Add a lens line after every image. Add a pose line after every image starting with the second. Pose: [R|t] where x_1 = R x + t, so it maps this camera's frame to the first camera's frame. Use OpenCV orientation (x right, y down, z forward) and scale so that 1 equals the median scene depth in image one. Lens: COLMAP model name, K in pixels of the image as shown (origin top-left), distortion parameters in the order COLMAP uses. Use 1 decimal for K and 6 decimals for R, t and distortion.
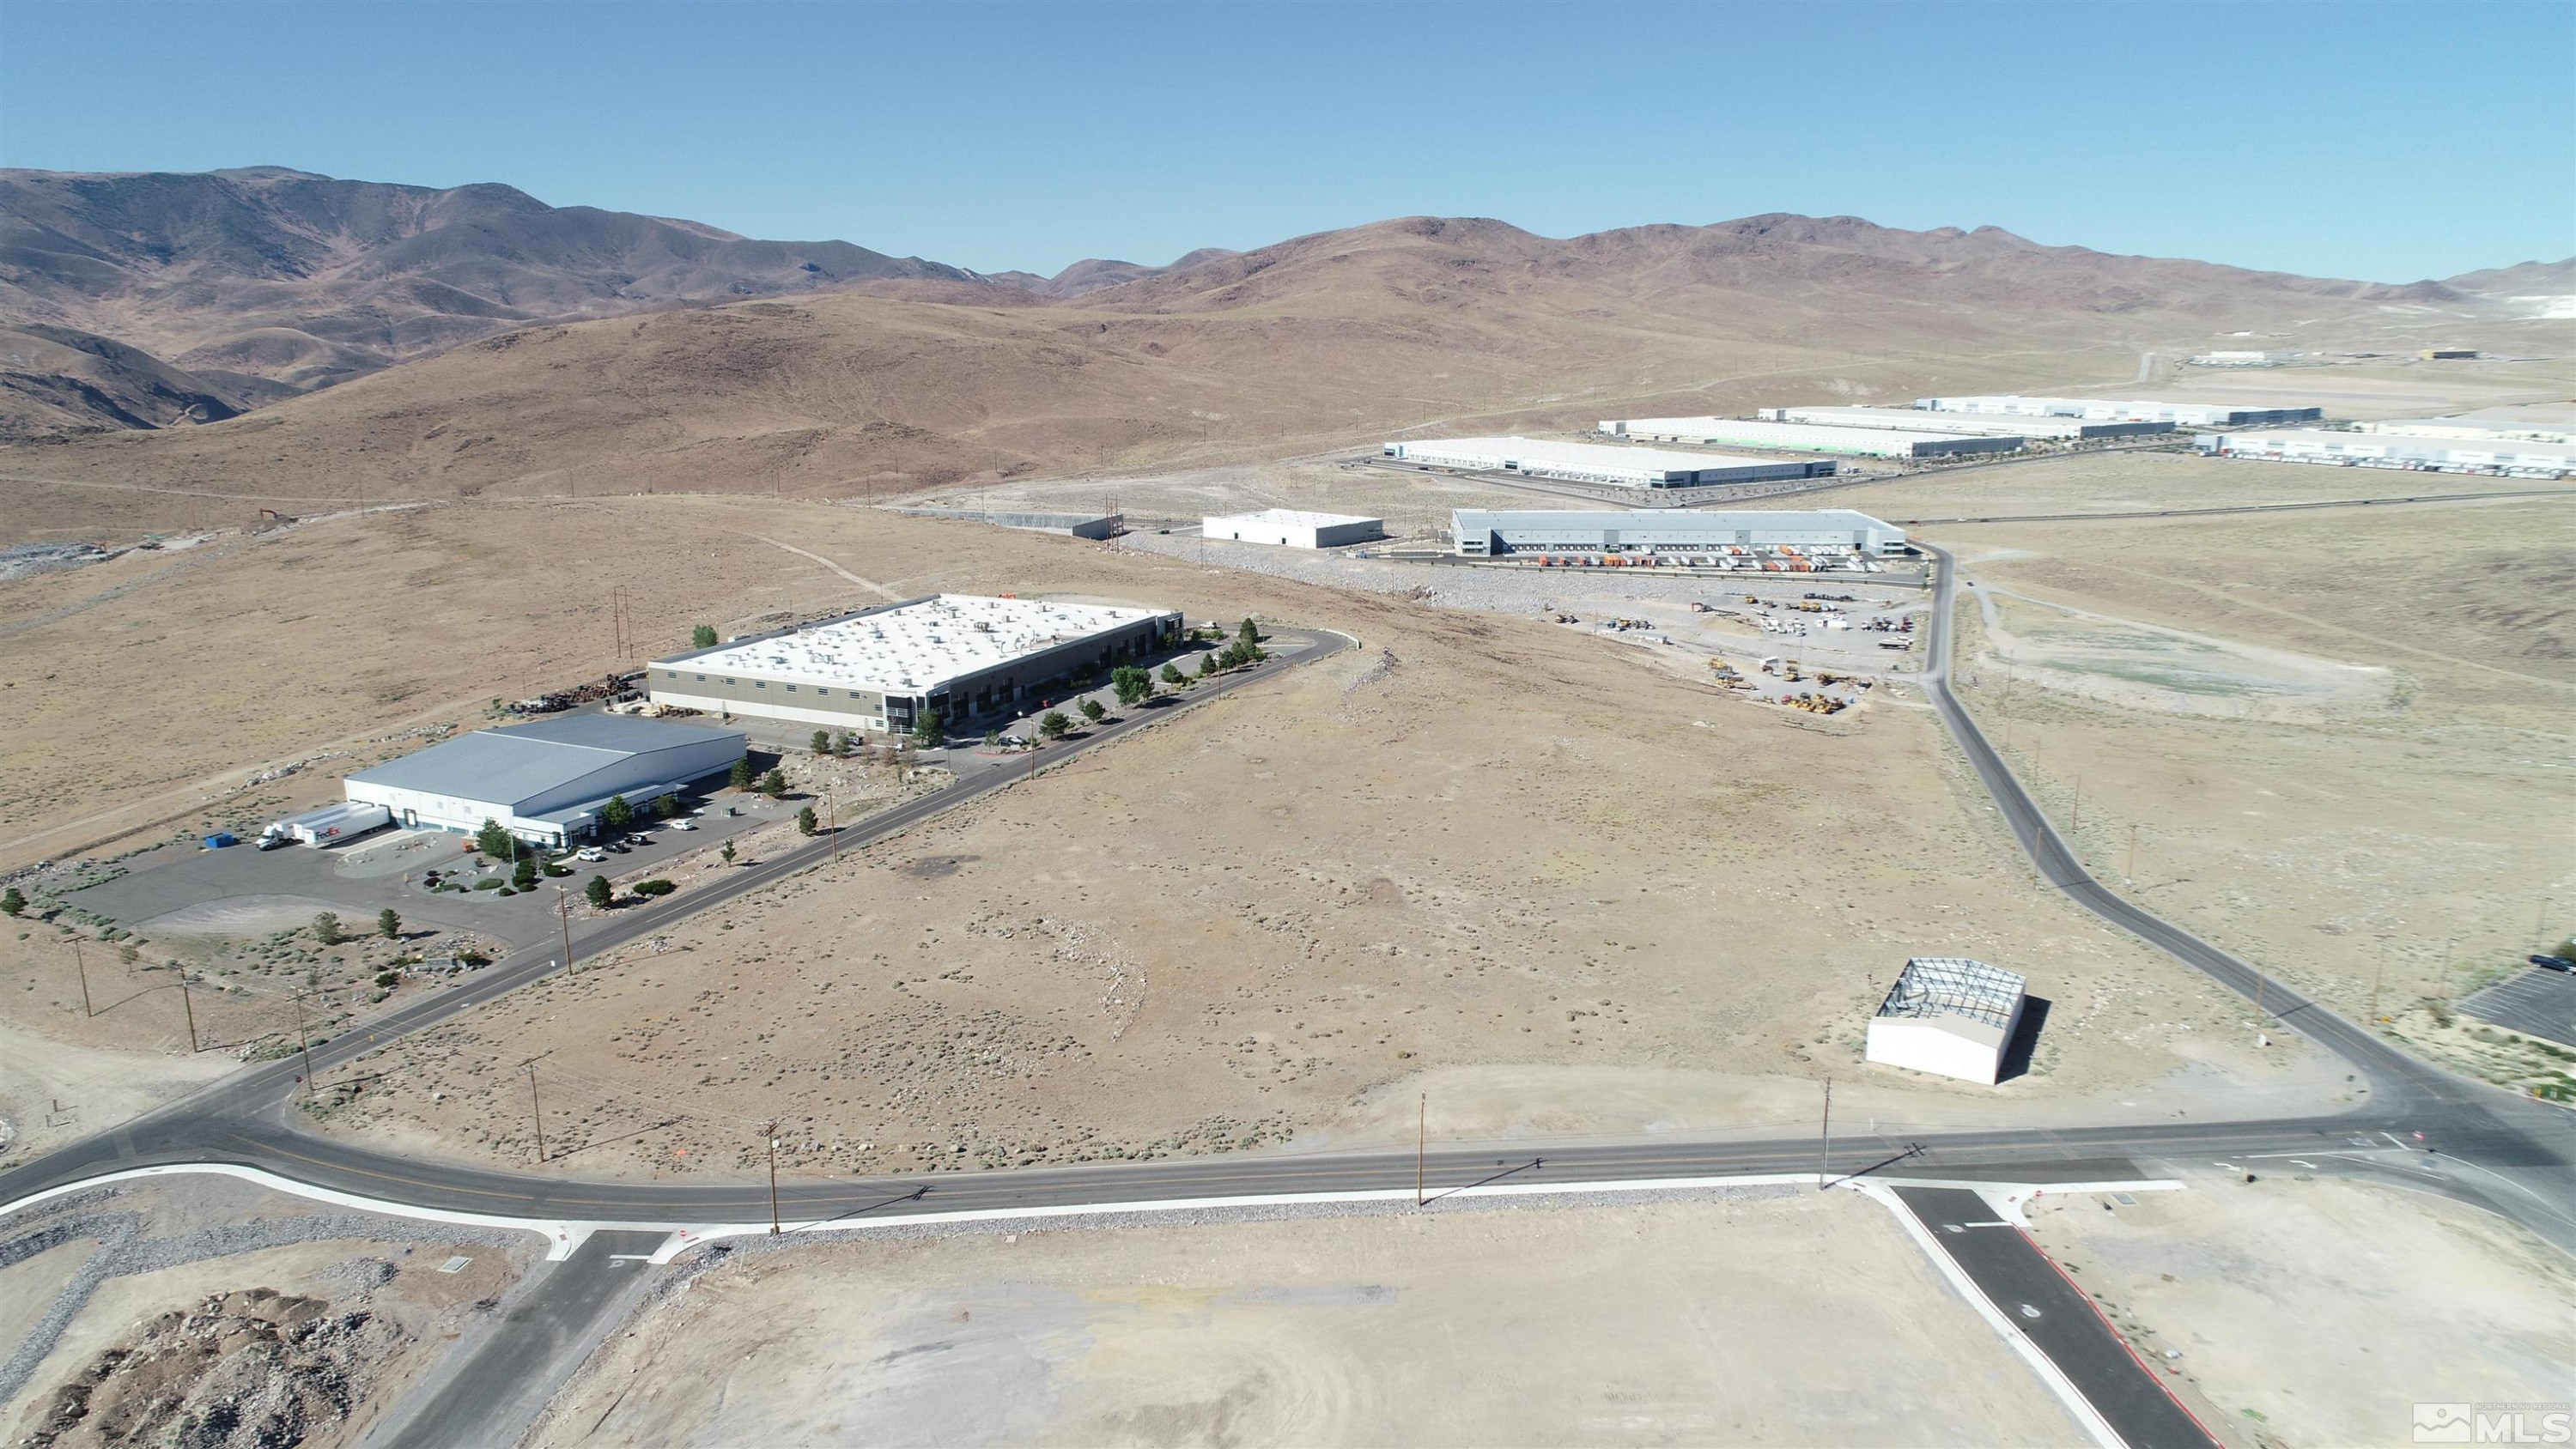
lens RADIAL K [[1718.5, 0, 1280.2], [0, 1718.5, 734.9], [0, 0, 1]] dist [-0.006591, 0.001122]
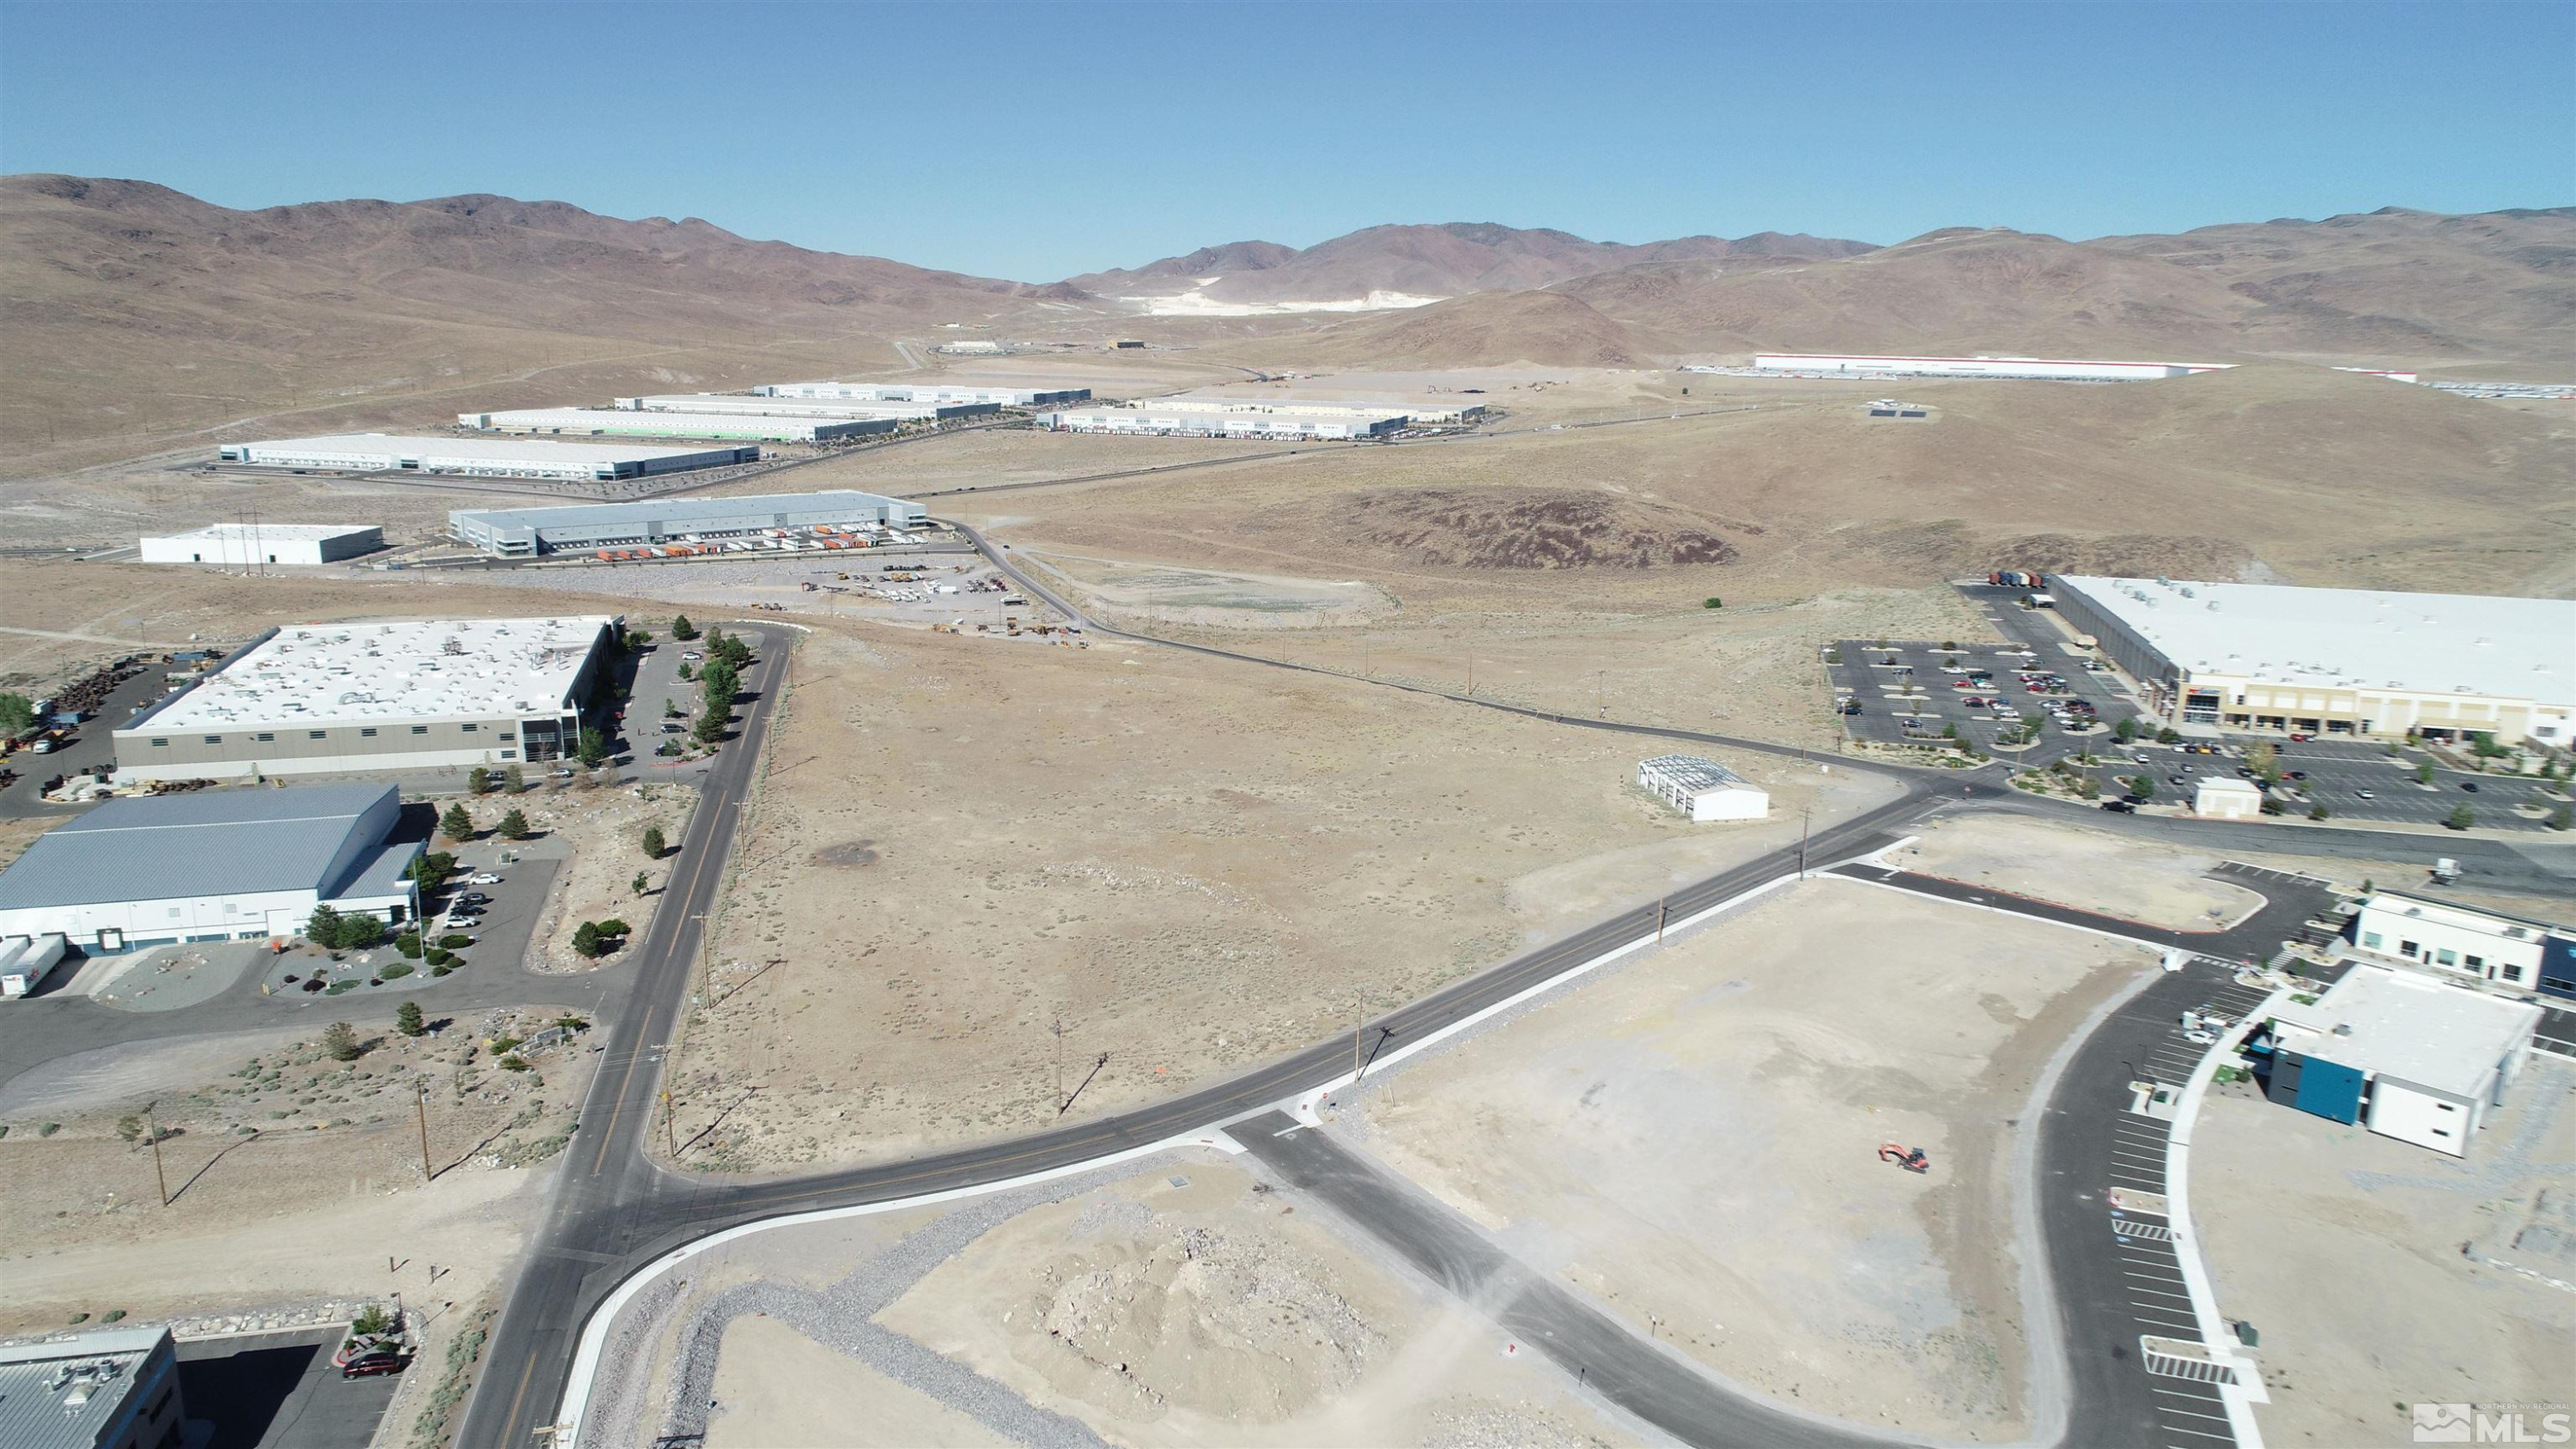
lens RADIAL K [[1718.5, 0, 1280.2], [0, 1718.5, 734.9], [0, 0, 1]] dist [-0.006591, 0.001122]
pose [[0.749919, -0.143177, 0.645849, -0.092045], [0.138952, 0.988610, 0.057822, -0.002269], [-0.646772, 0.046380, 0.761272, 0.009224]]
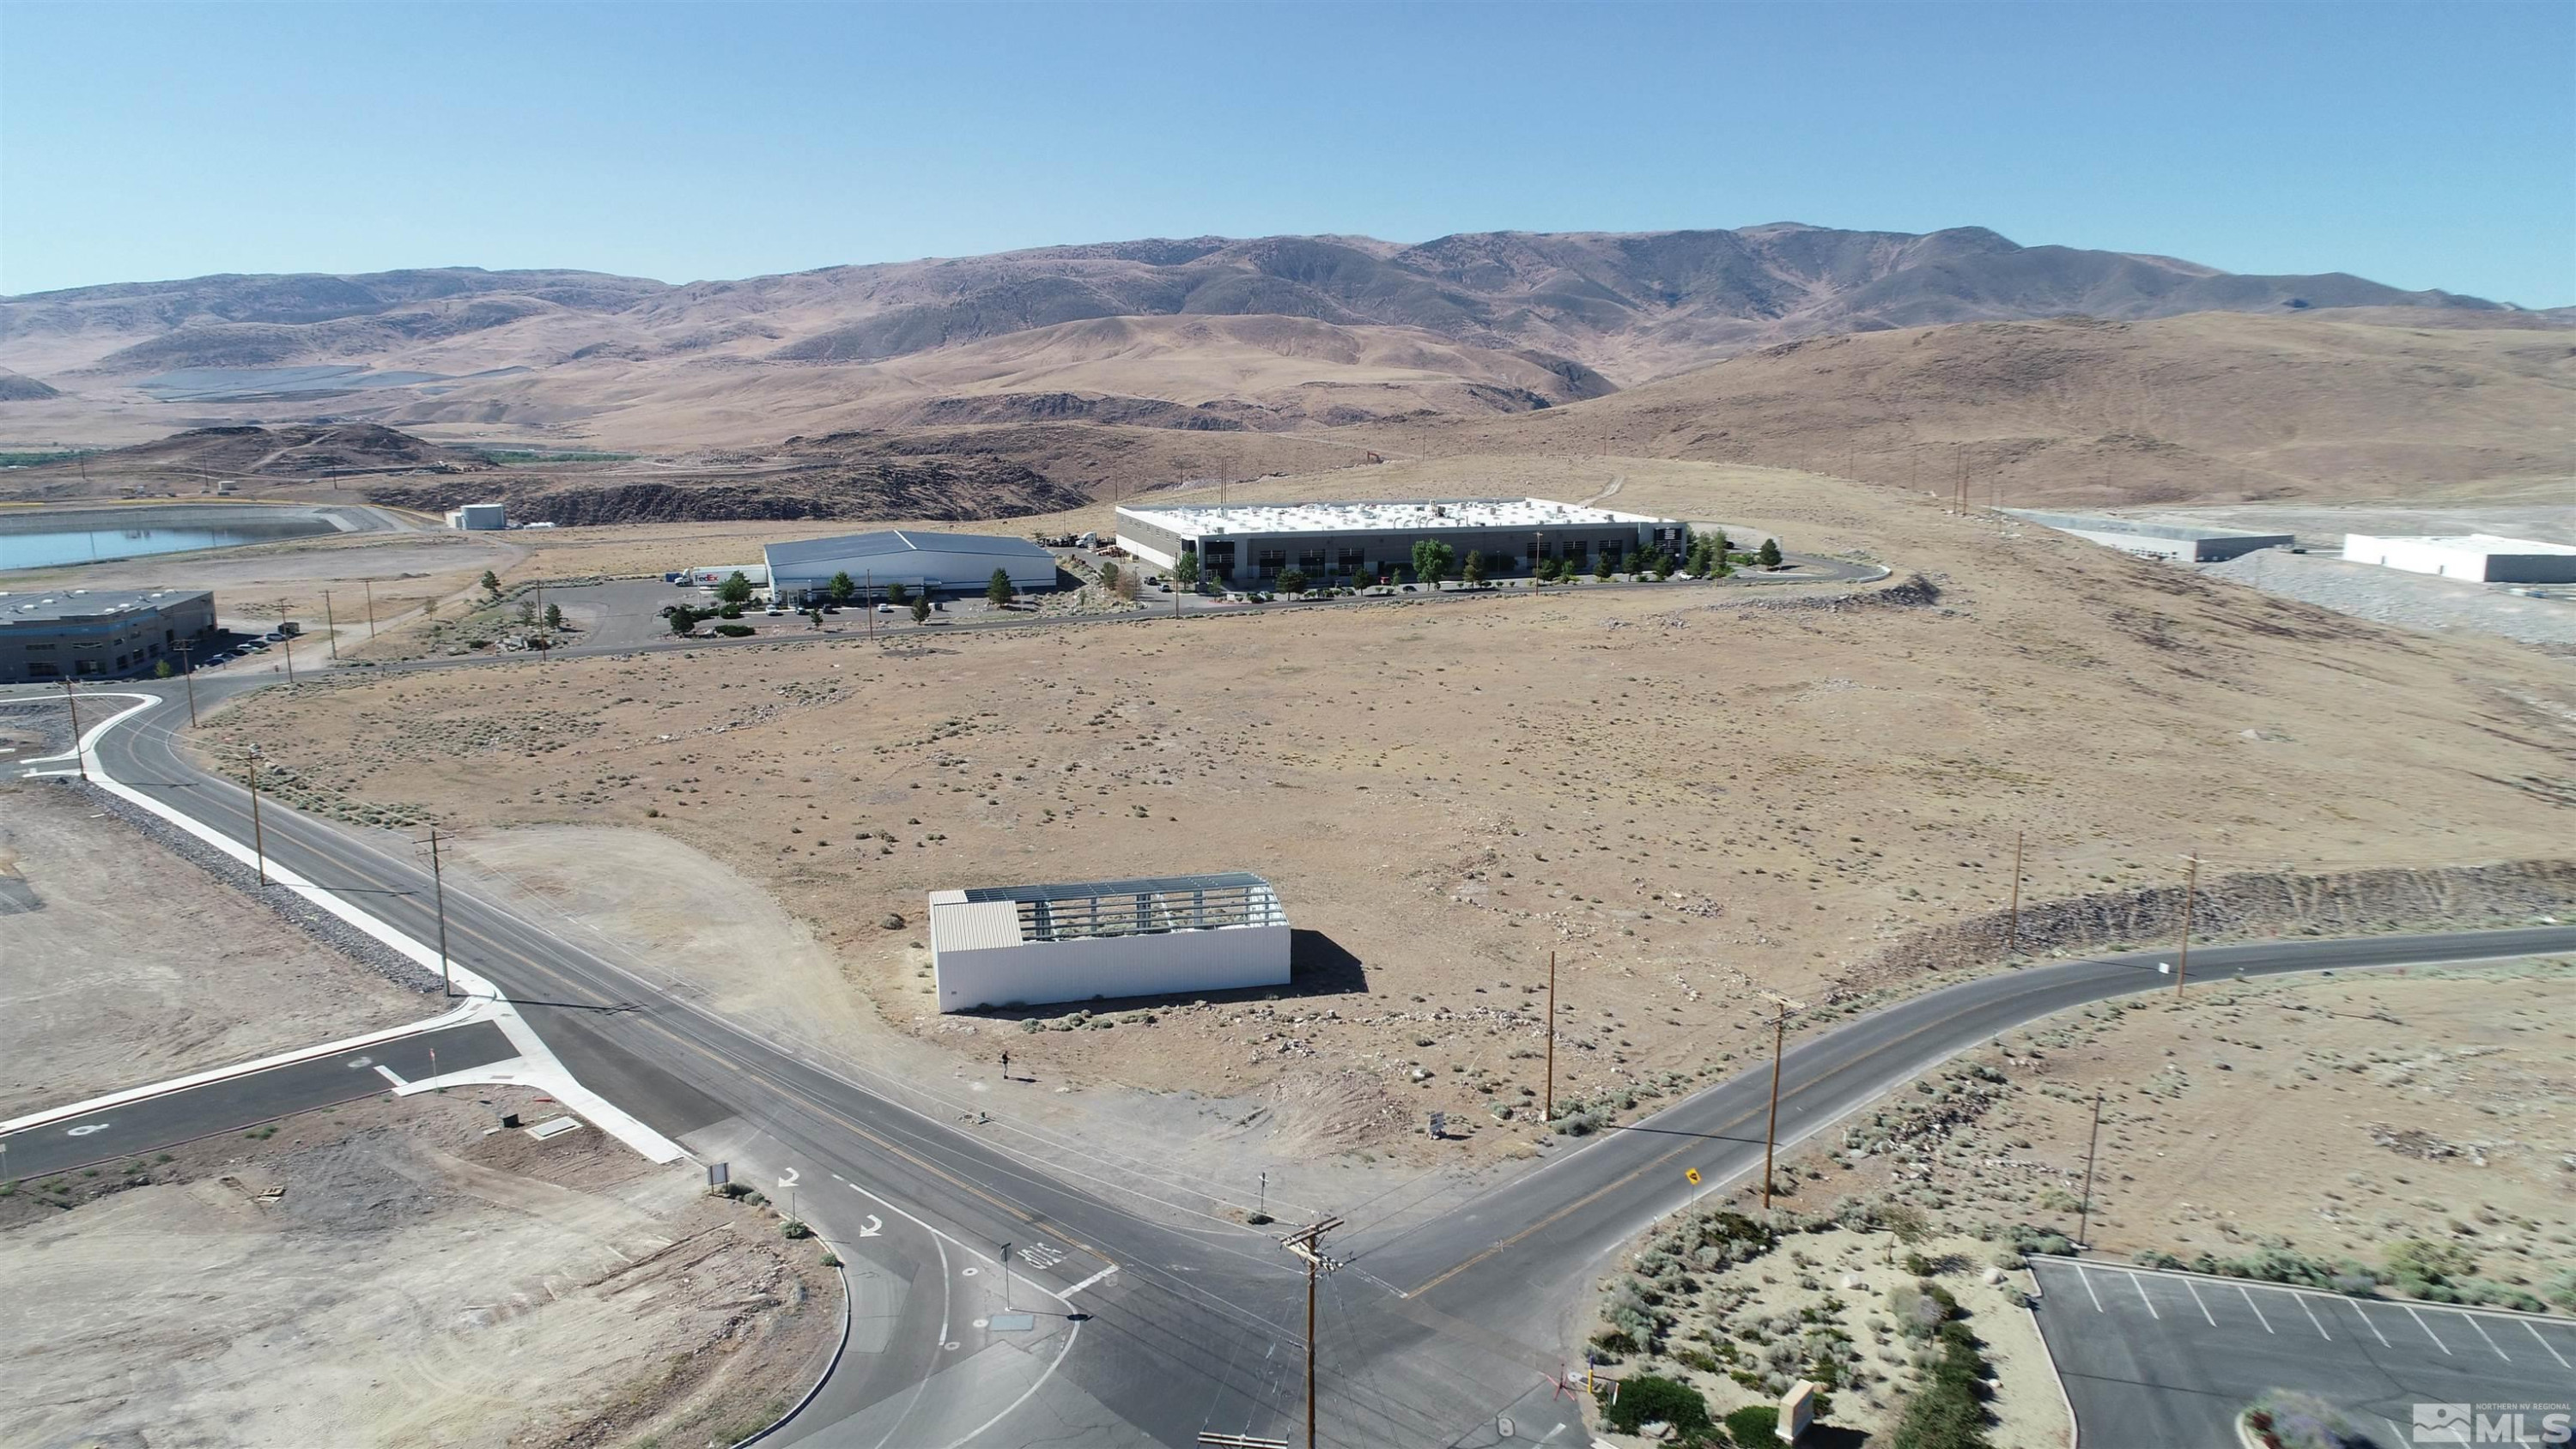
lens RADIAL K [[1718.5, 0, 1280.2], [0, 1718.5, 734.9], [0, 0, 1]] dist [-0.006591, 0.001122]
pose [[0.694803, 0.158140, -0.701599, 0.090517], [-0.176774, 0.983151, 0.046540, 0.005603], [0.697137, 0.091688, 0.711051, 0.063338]]
